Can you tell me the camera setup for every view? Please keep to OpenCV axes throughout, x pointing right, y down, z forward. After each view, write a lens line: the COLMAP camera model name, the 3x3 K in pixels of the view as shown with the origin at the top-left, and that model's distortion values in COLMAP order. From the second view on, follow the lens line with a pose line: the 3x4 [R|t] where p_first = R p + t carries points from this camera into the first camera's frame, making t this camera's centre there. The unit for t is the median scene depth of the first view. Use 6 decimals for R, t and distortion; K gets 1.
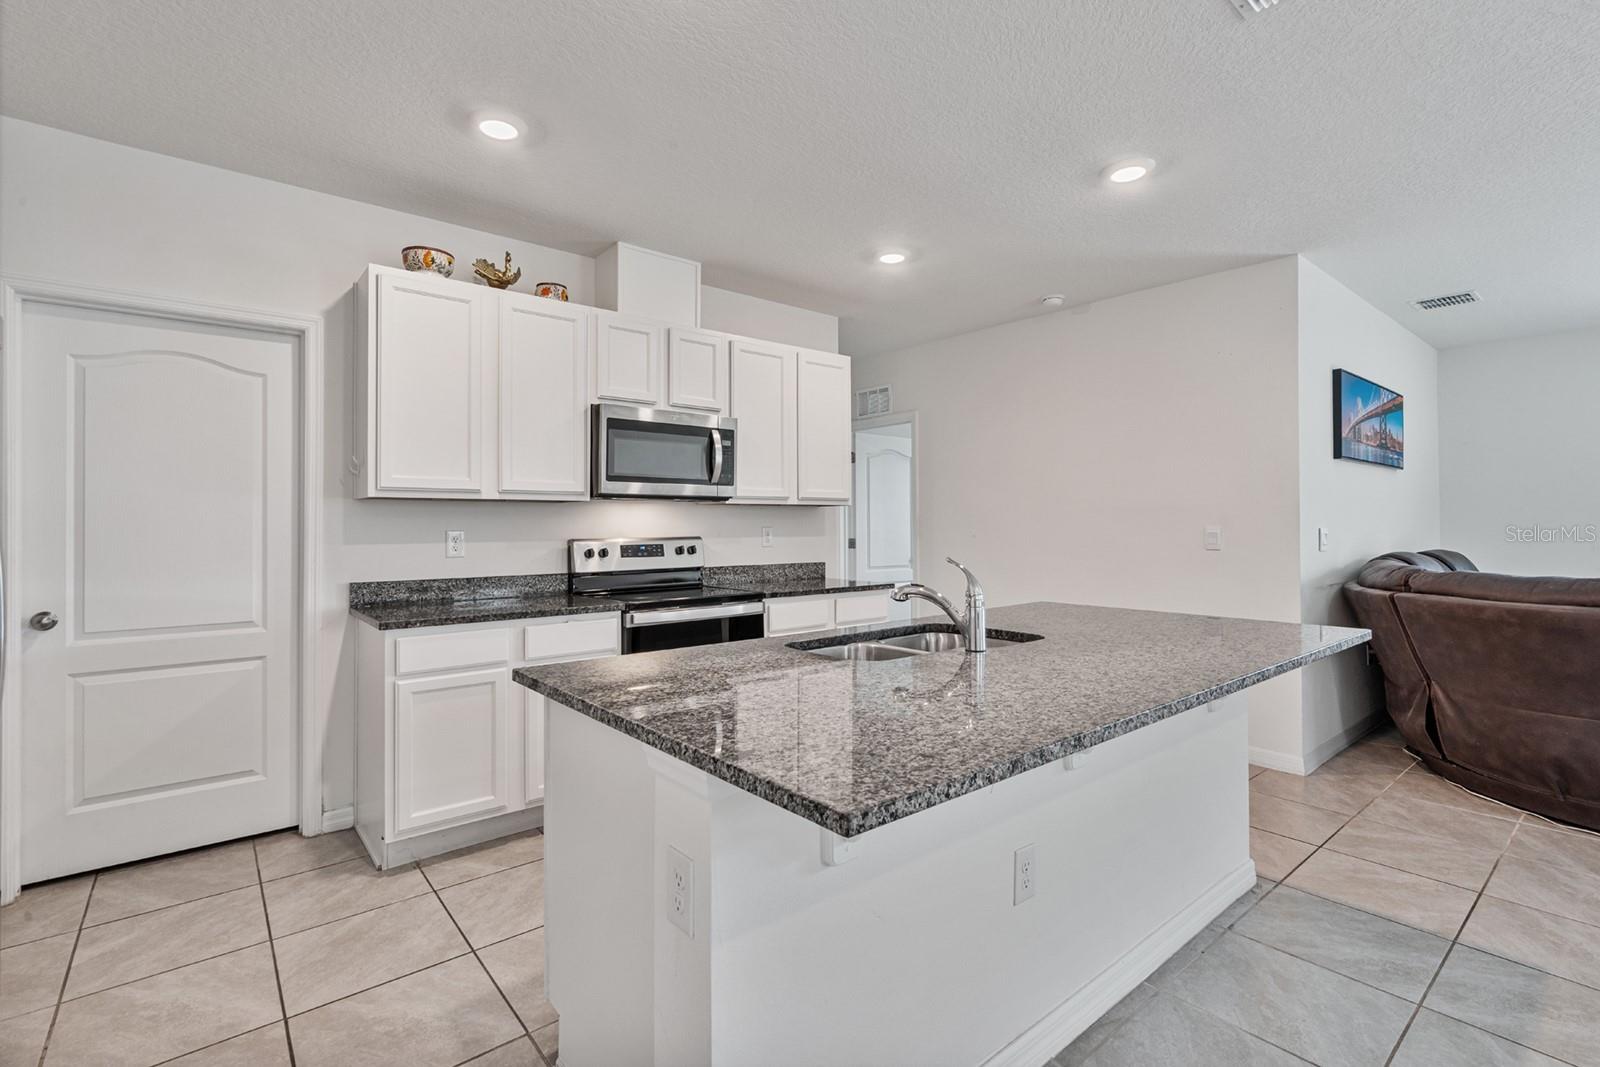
lens RADIAL K [[727.4, 0, 794.6], [0, 727.4, 519.2], [0, 0, 1]] dist [-0.001479, 0.000331]
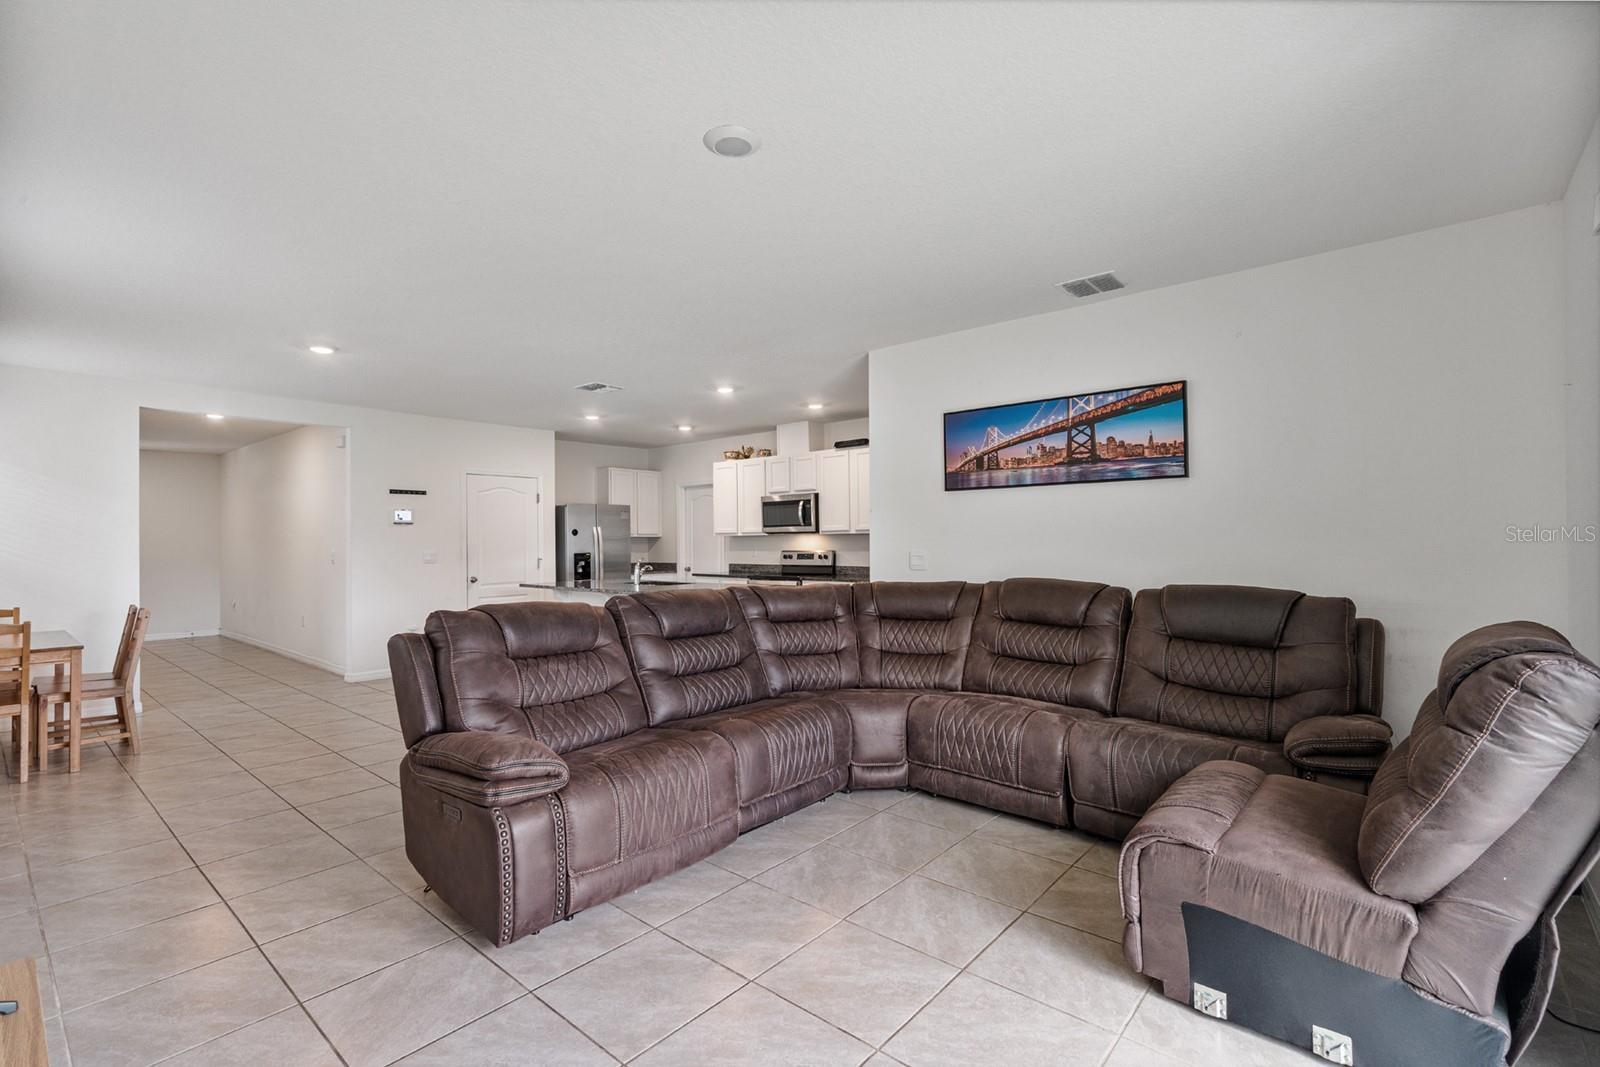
lens RADIAL K [[723.8, 0, 795.1], [0, 723.8, 532.8], [0, 0, 1]] dist [-0.004788, -0.000405]
pose [[0.168827, -0.008406, -0.985610, 2.097277], [0.017631, 0.999829, -0.005507, -0.017538], [0.985488, -0.016448, 0.168946, 0.654126]]
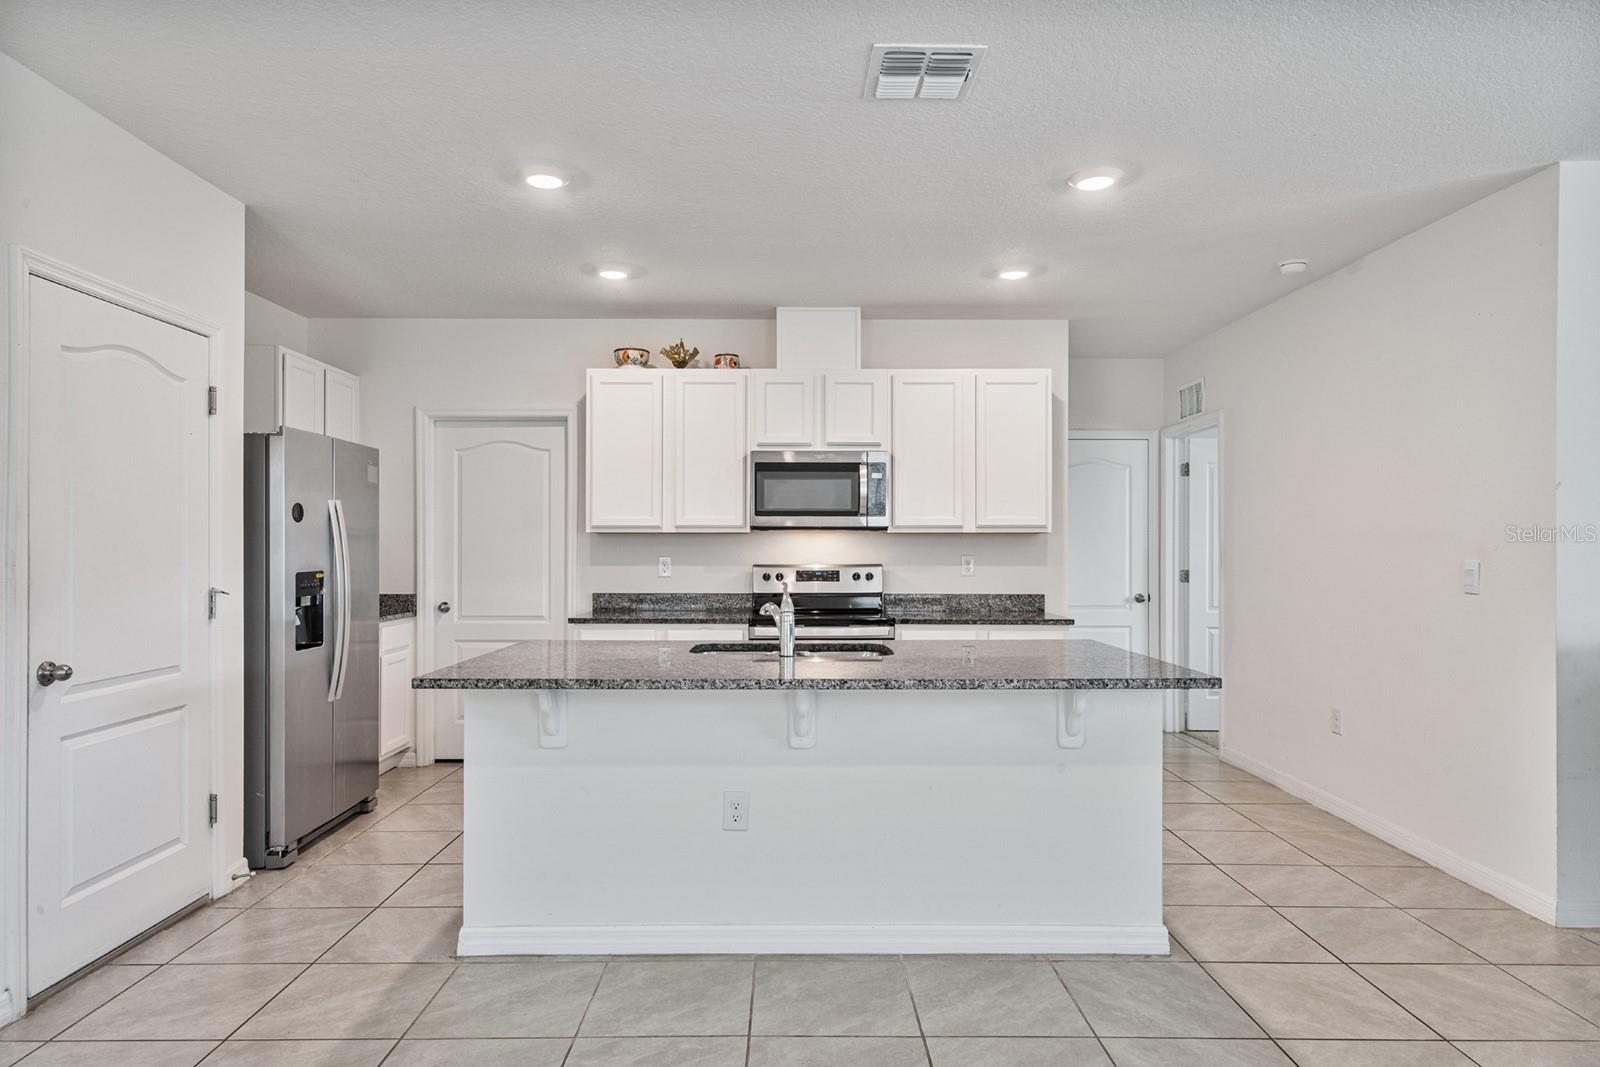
lens RADIAL K [[949.2, 0, 796.1], [0, 949.2, 546.6], [0, 0, 1]] dist [0.008073, 0.000547]
pose [[0.776719, 0.003556, -0.629837, 0.732633], [0.001147, 0.999974, 0.007060, -0.012638], [0.629846, -0.006207, 0.776695, -0.154614]]
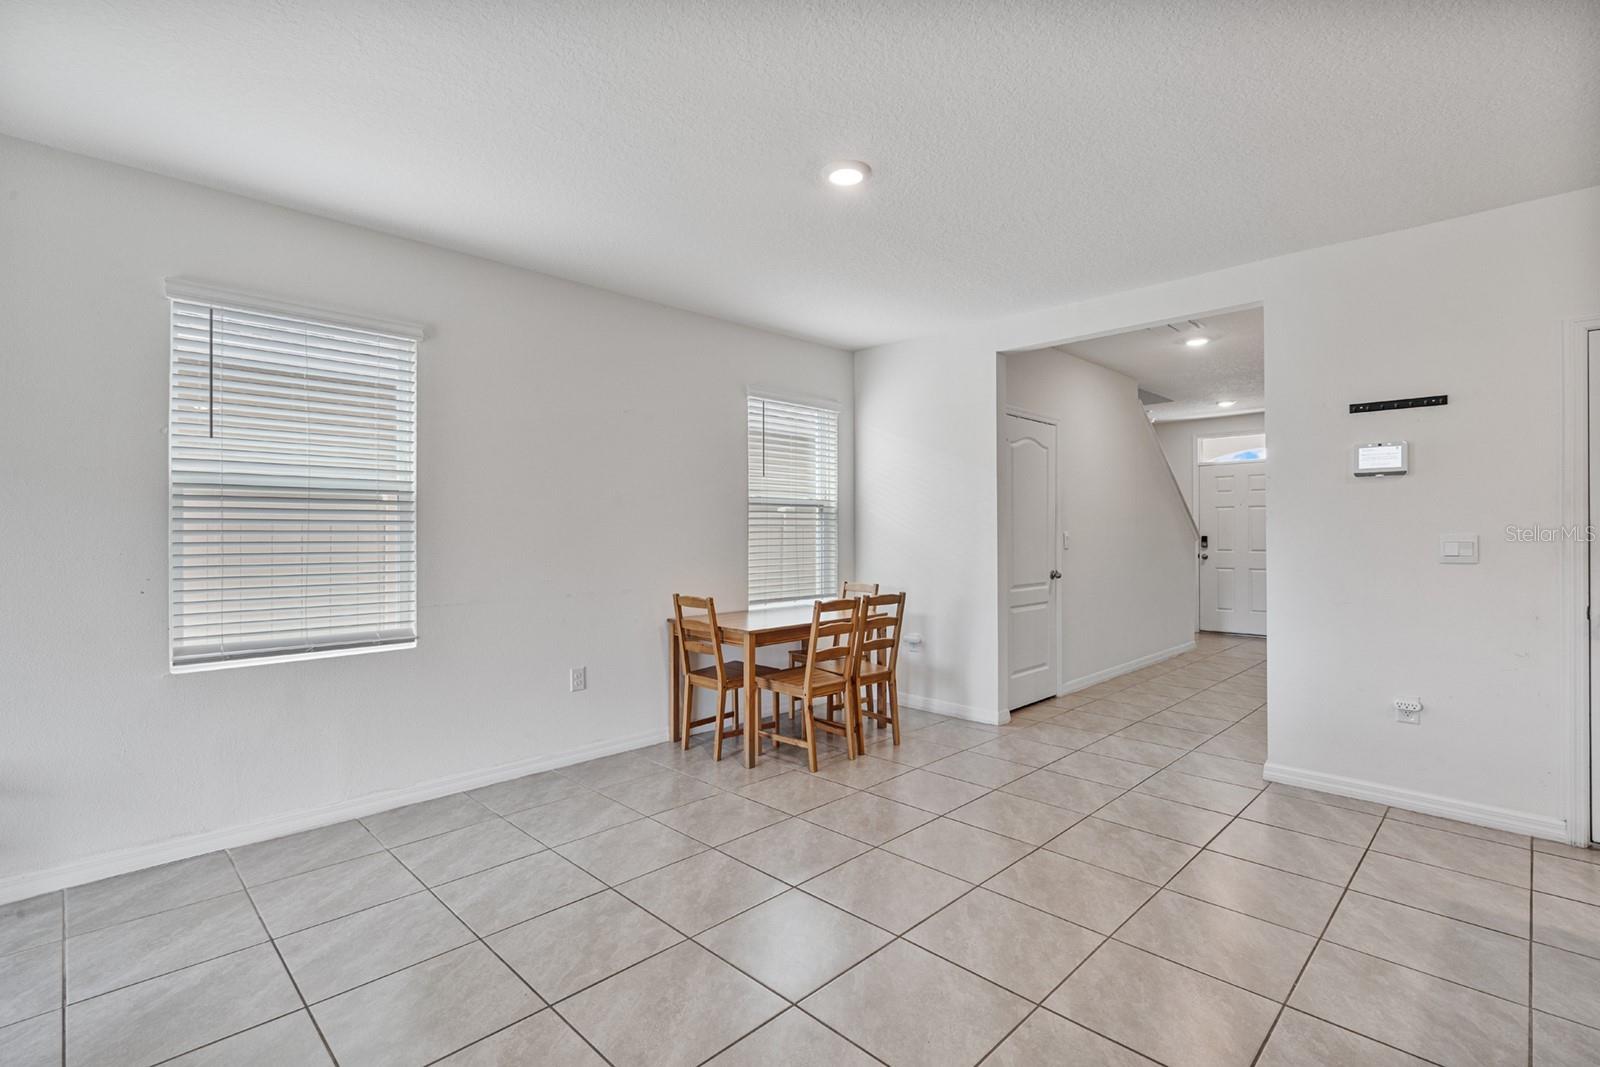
lens RADIAL K [[723.8, 0, 795.1], [0, 723.8, 532.8], [0, 0, 1]] dist [-0.004788, -0.000405]
pose [[-0.995663, -0.001283, -0.093022, 0.752043], [-0.000216, 0.999934, -0.011481, 0.012854], [0.093030, -0.011411, -0.995598, 0.771254]]
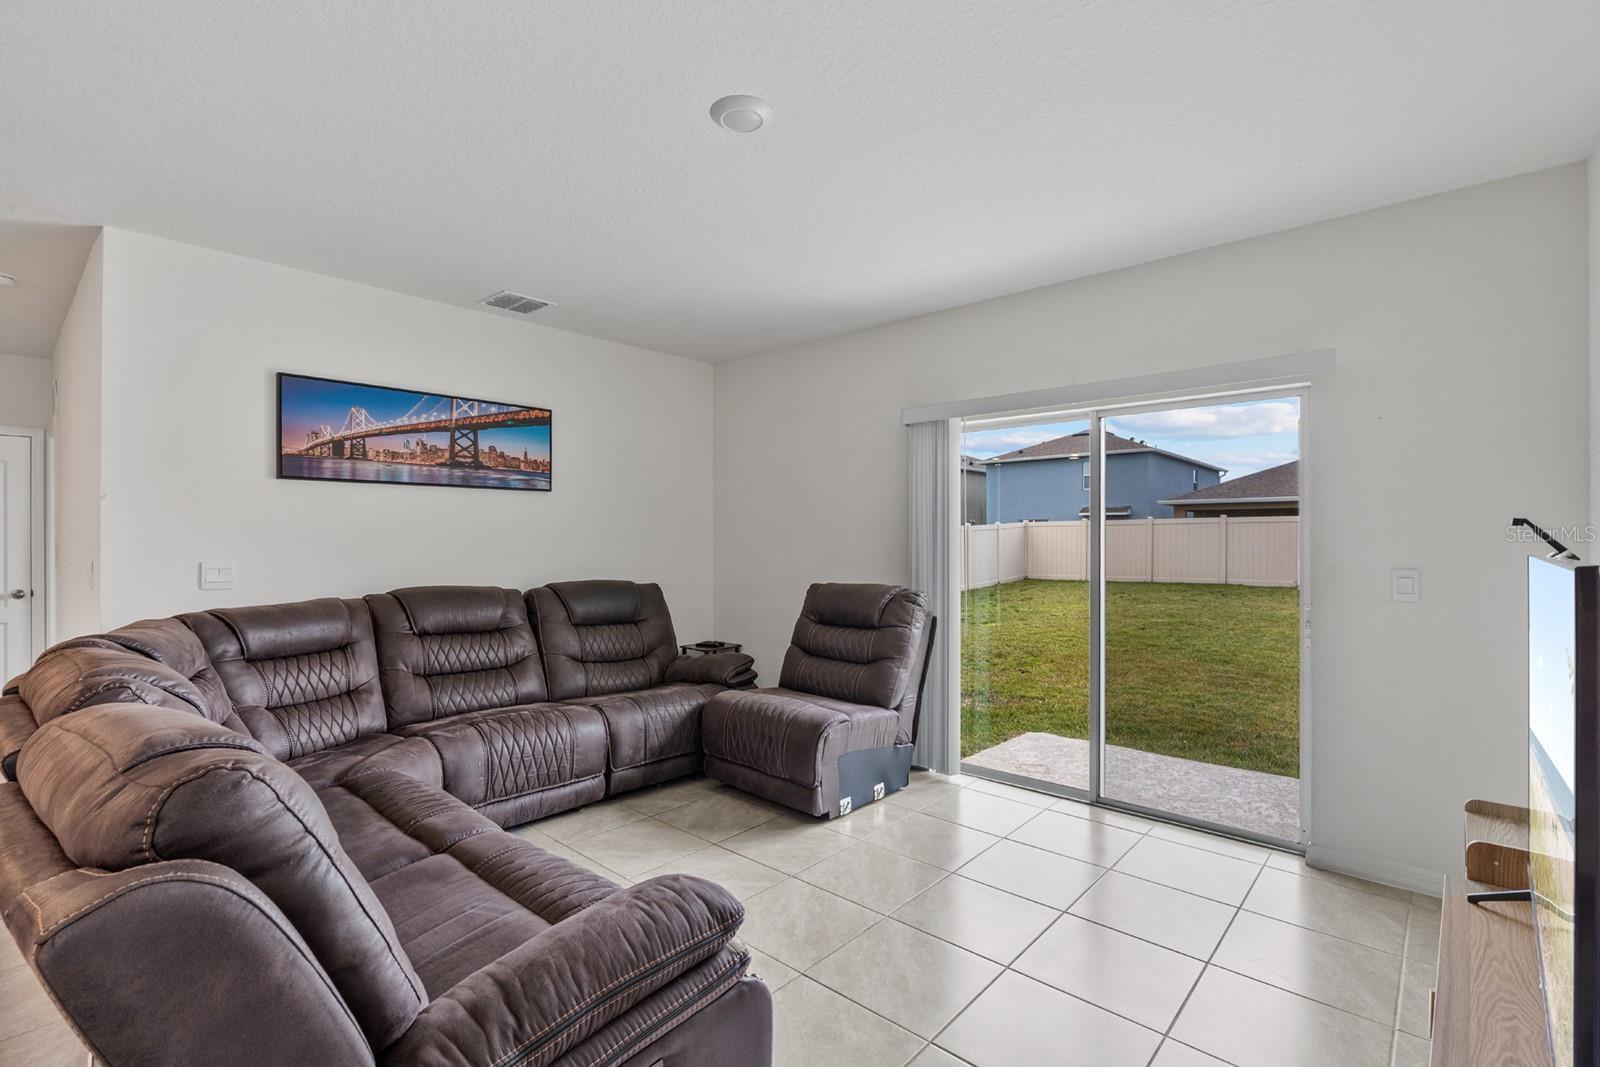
lens RADIAL K [[723.8, 0, 795.1], [0, 723.8, 532.8], [0, 0, 1]] dist [-0.004788, -0.000405]
pose [[0.989929, 0.003263, 0.141530, 1.397425], [-0.003790, 0.999987, 0.003456, -0.029091], [-0.141517, -0.003958, 0.989928, 0.097877]]
